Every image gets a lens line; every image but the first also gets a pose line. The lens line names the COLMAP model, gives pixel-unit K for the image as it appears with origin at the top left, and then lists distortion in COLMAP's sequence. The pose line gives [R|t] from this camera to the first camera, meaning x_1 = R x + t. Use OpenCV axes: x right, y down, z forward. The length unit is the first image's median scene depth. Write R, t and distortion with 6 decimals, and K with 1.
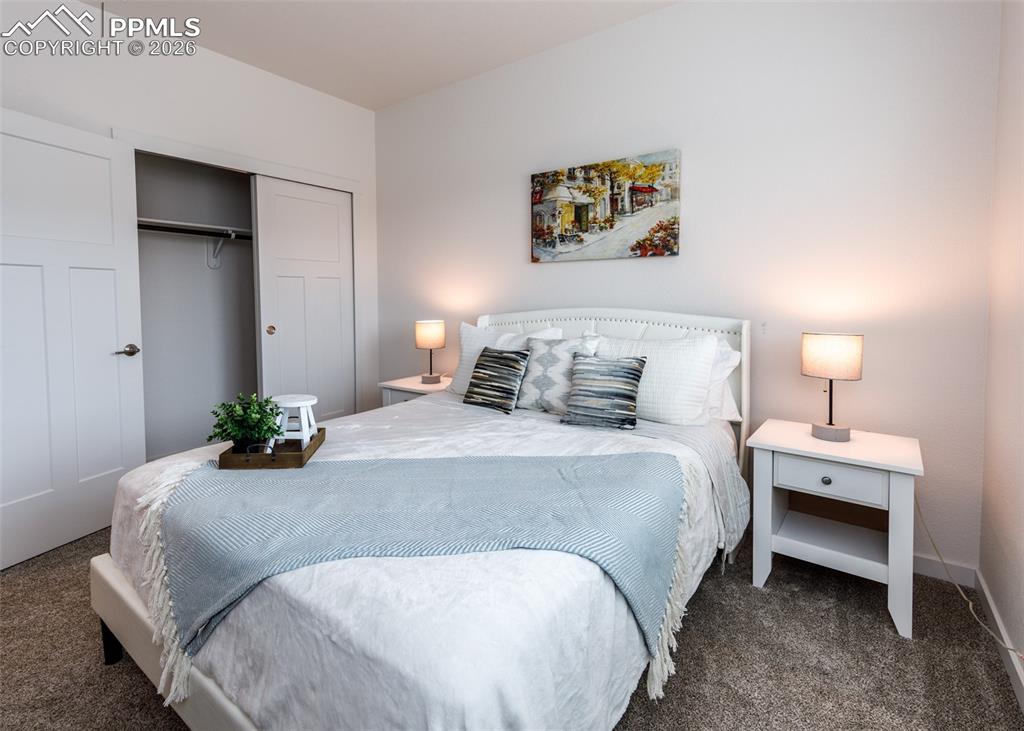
lens RADIAL K [[493.0, 0, 512.0], [0, 493.0, 365.5], [0, 0, 1]] dist [0.074781, -0.000022]
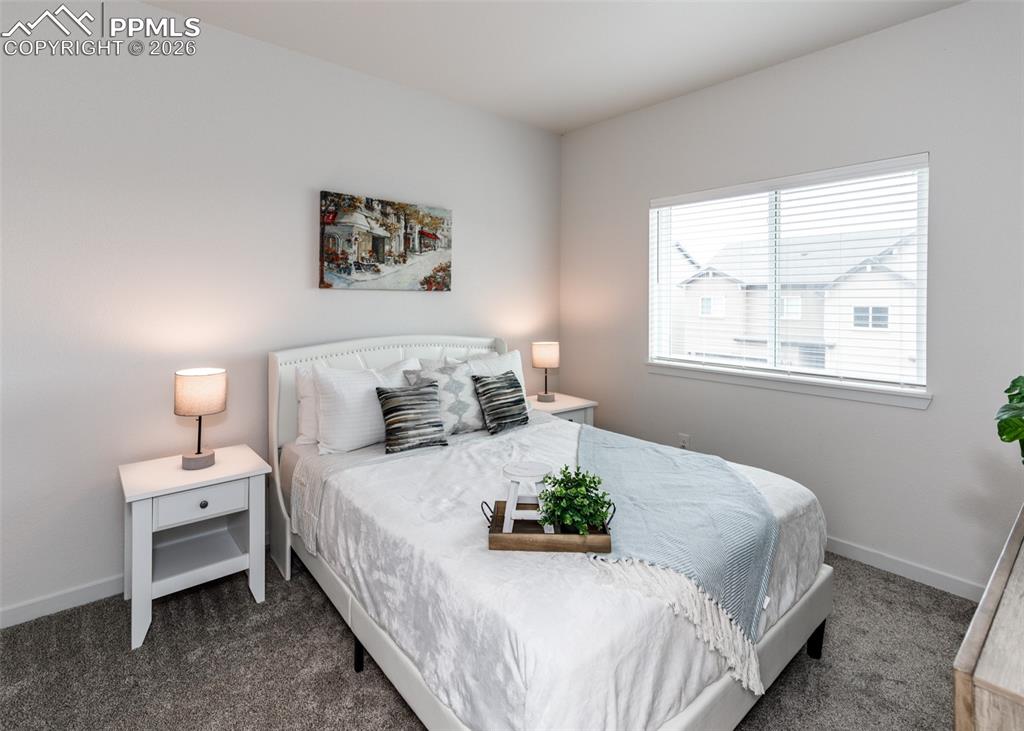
lens RADIAL K [[493.0, 0, 512.0], [0, 493.0, 365.5], [0, 0, 1]] dist [0.074781, -0.000022]
pose [[0.243059, -0.131703, 0.961029, -0.822283], [0.121463, 0.987074, 0.104552, -0.136792], [-0.962377, 0.091317, 0.255914, 0.505350]]
